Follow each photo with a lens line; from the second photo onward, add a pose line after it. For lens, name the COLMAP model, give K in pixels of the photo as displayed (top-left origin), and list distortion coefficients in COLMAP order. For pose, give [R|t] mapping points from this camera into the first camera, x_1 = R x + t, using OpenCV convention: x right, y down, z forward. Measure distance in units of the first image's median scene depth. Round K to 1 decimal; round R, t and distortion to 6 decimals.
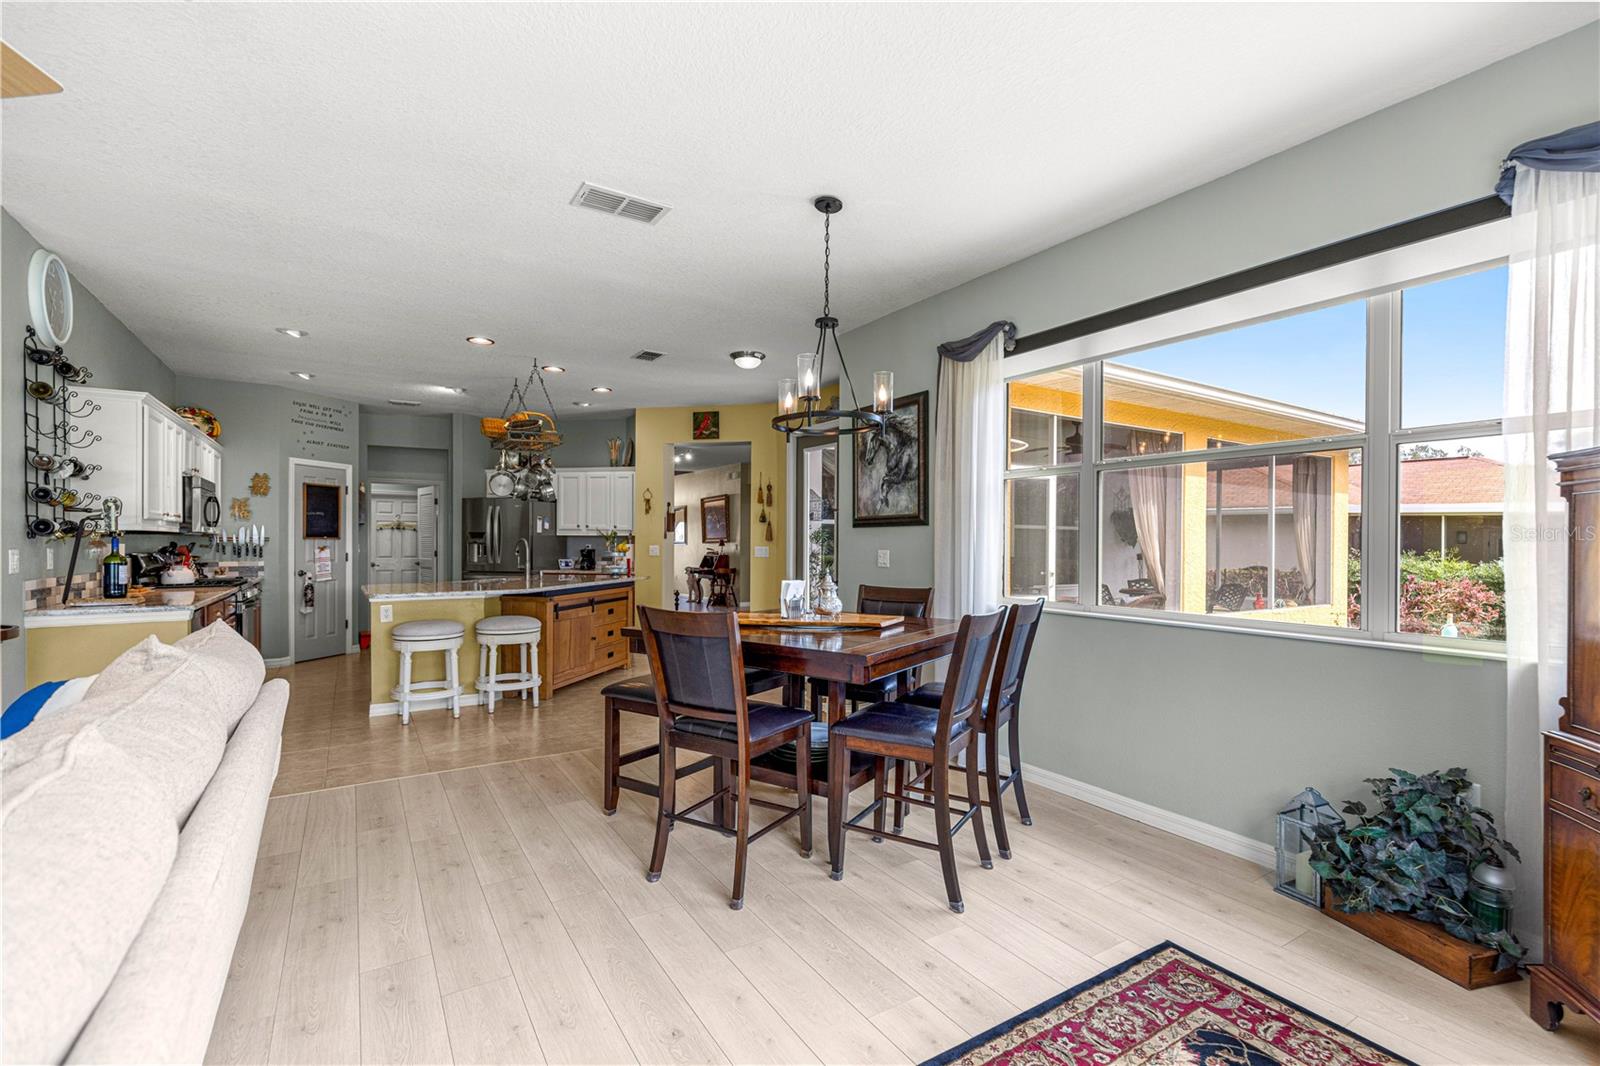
lens RADIAL K [[719.0, 0, 805.5], [0, 719.0, 556.2], [0, 0, 1]] dist [0.000915, -0.000005]
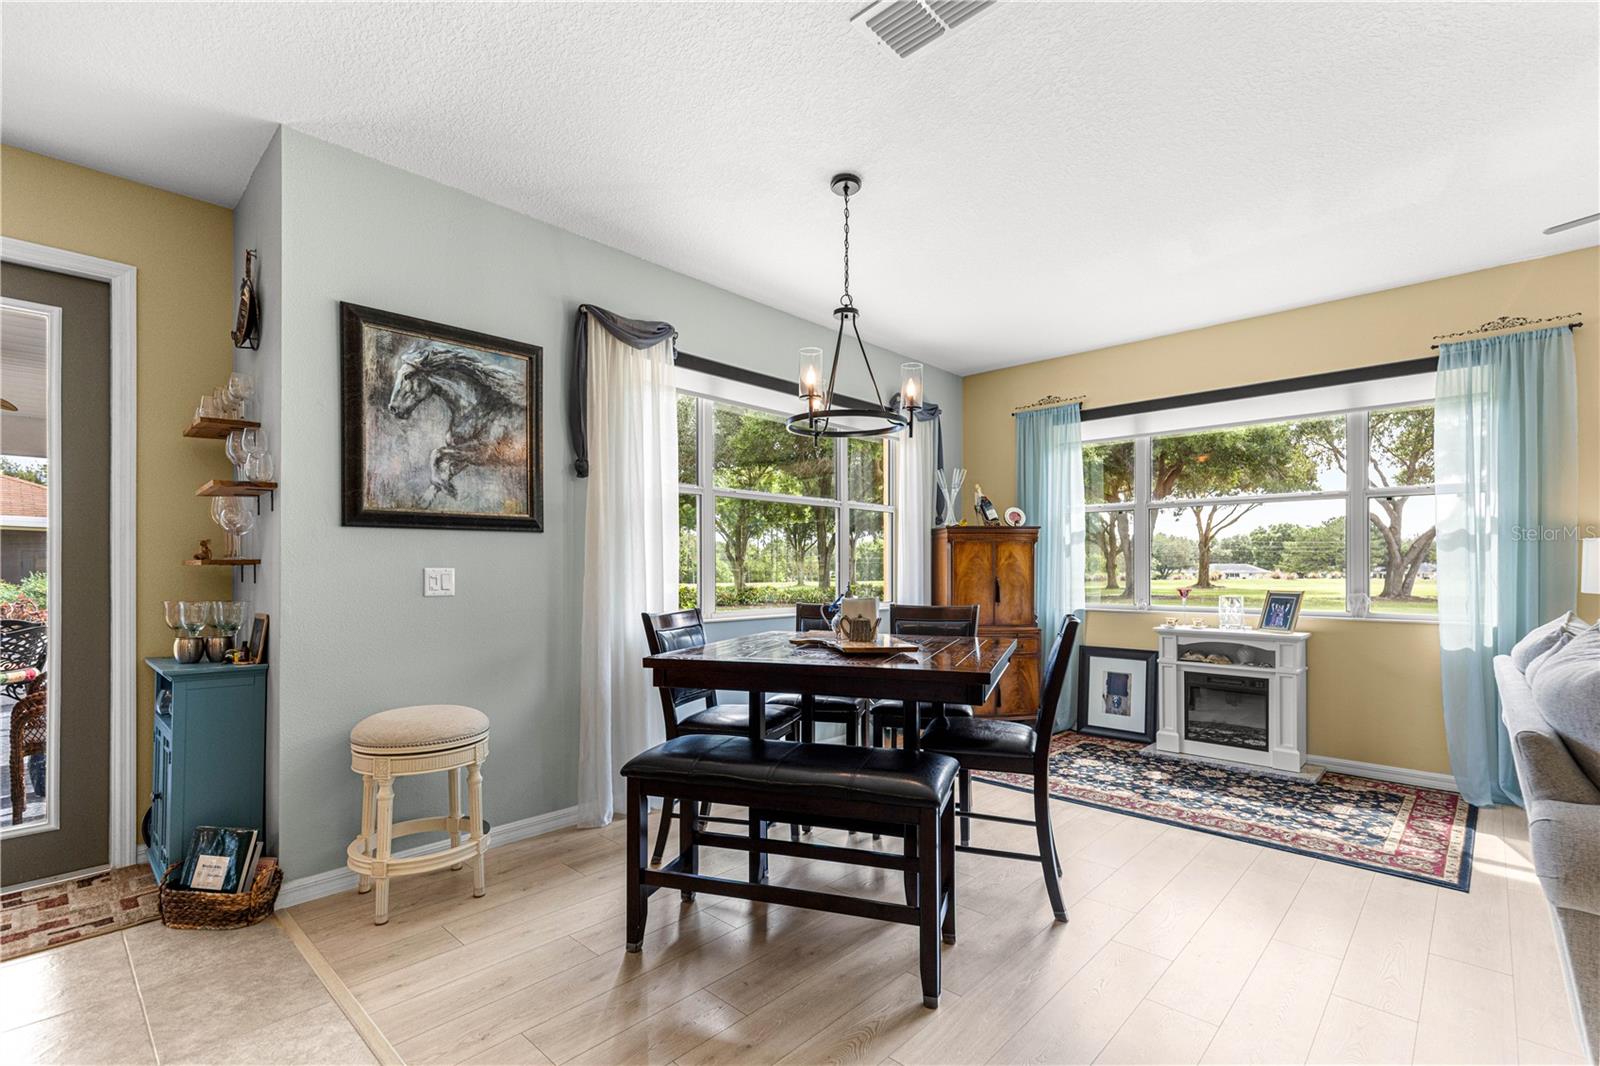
lens RADIAL K [[724.1, 0, 813.9], [0, 724.1, 565.5], [0, 0, 1]] dist [0.004697, 0.000121]
pose [[-0.255358, 0.002077, 0.966844, -0.561928], [0.021649, 0.999759, 0.003570, -0.005921], [-0.966604, 0.021843, -0.255342, 0.852920]]
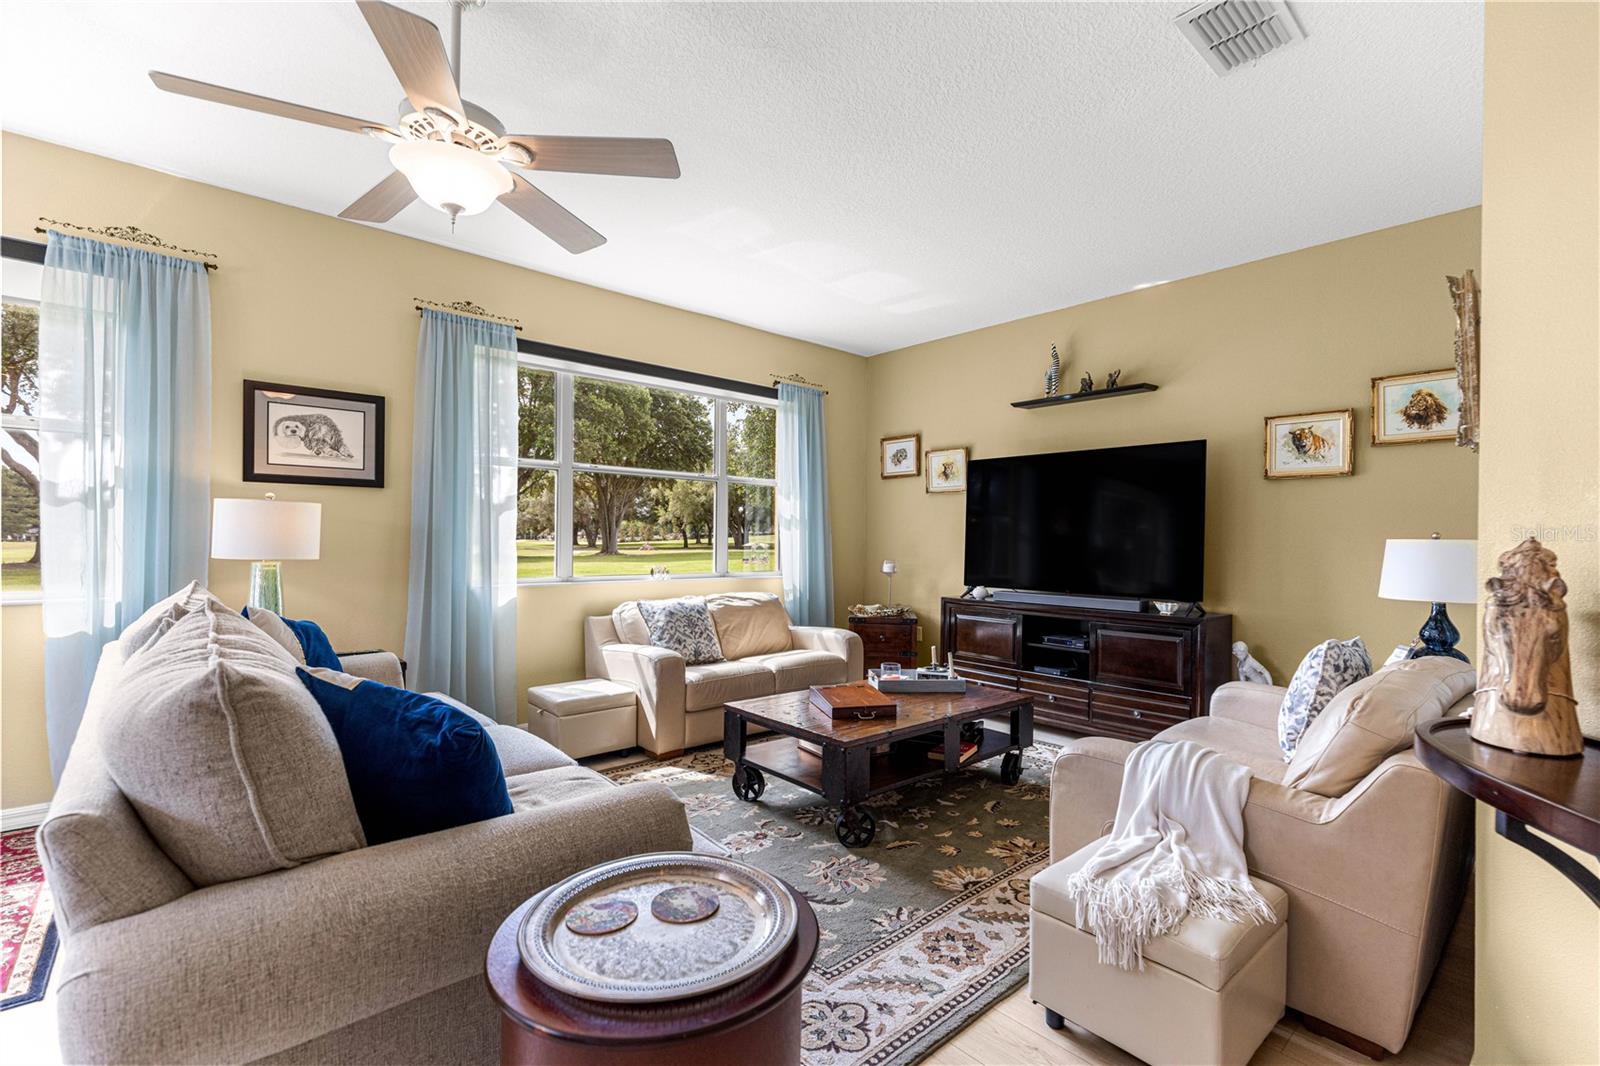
lens RADIAL K [[711.3, 0, 804.9], [0, 711.3, 539.6], [0, 0, 1]] dist [0.004147, 0.000034]
pose [[-0.985305, -0.012652, -0.170338, -0.480477], [-0.016962, 0.999571, 0.023873, -0.001029], [0.169963, 0.026412, -0.985097, 0.667823]]
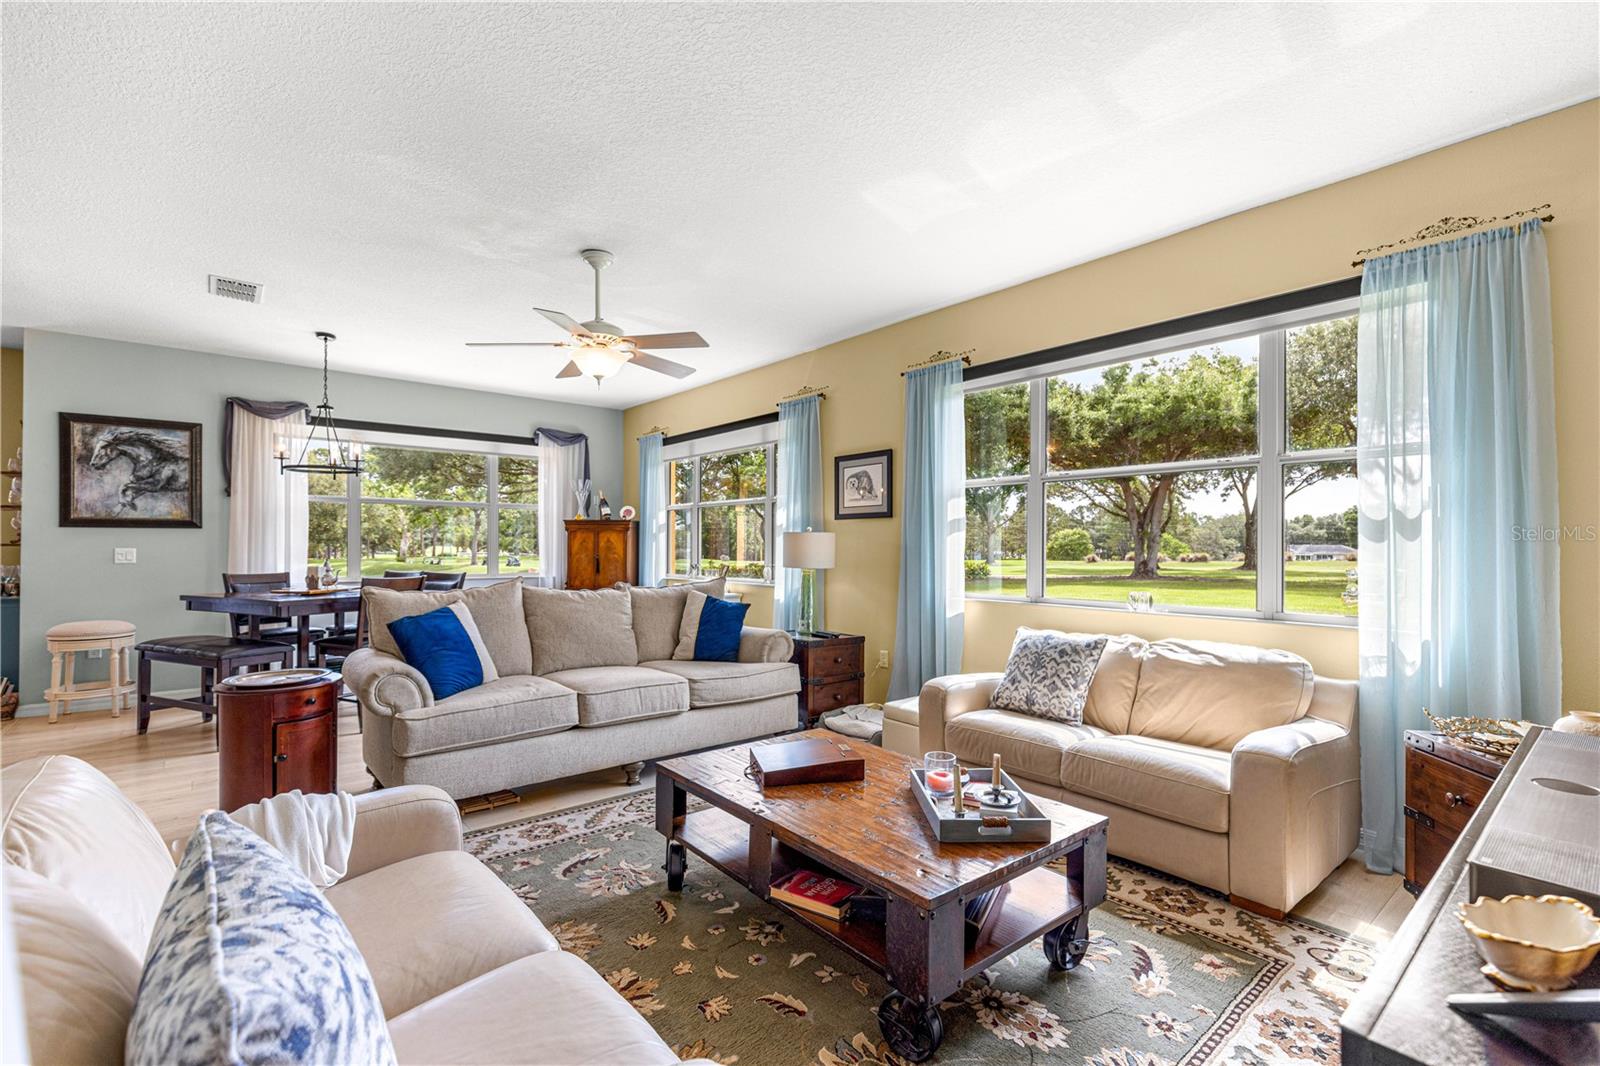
lens RADIAL K [[711.3, 0, 804.9], [0, 711.3, 539.6], [0, 0, 1]] dist [0.004147, 0.000034]
pose [[-0.140094, 0.009298, 0.990095, -1.148141], [0.019004, 0.999797, -0.006700, 0.005636], [-0.989956, 0.017877, -0.140242, 0.103715]]
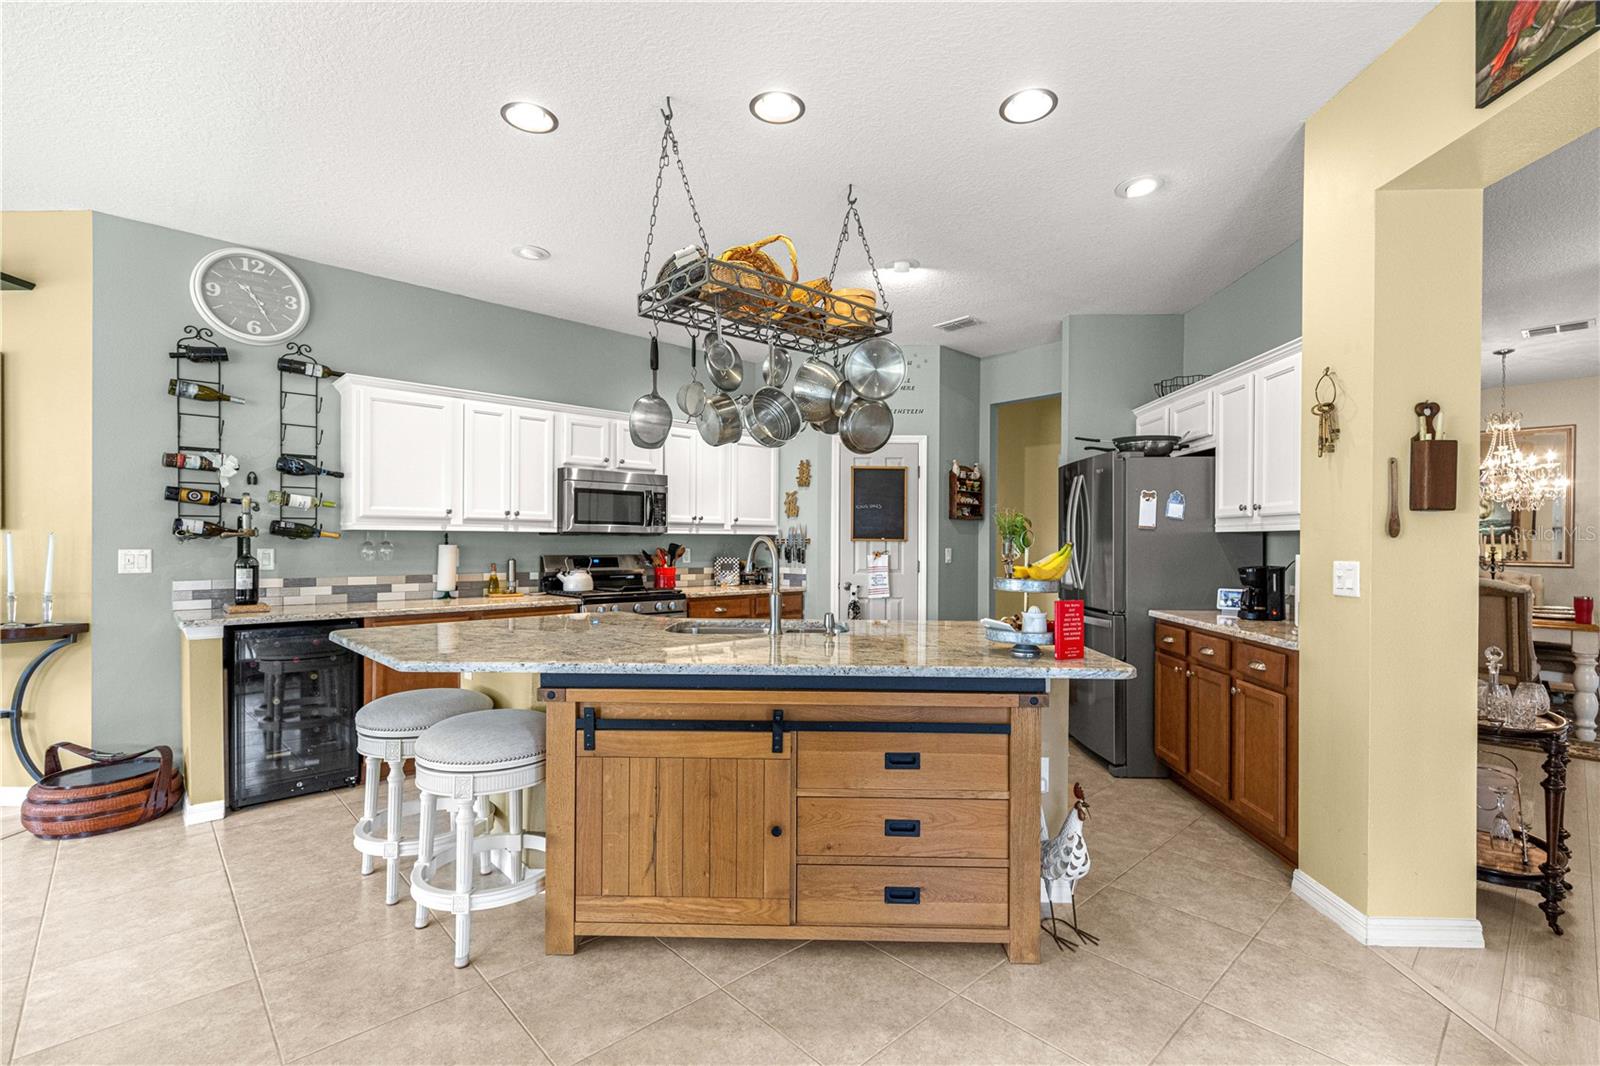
lens RADIAL K [[720.2, 0, 800.6], [0, 720.2, 541.7], [0, 0, 1]] dist [0.003062, 0.000188]
pose [[0.191305, -0.002085, -0.981528, 0.051863], [-0.026720, 0.999616, -0.007331, -0.024482], [0.981167, 0.027629, 0.191176, 1.232176]]
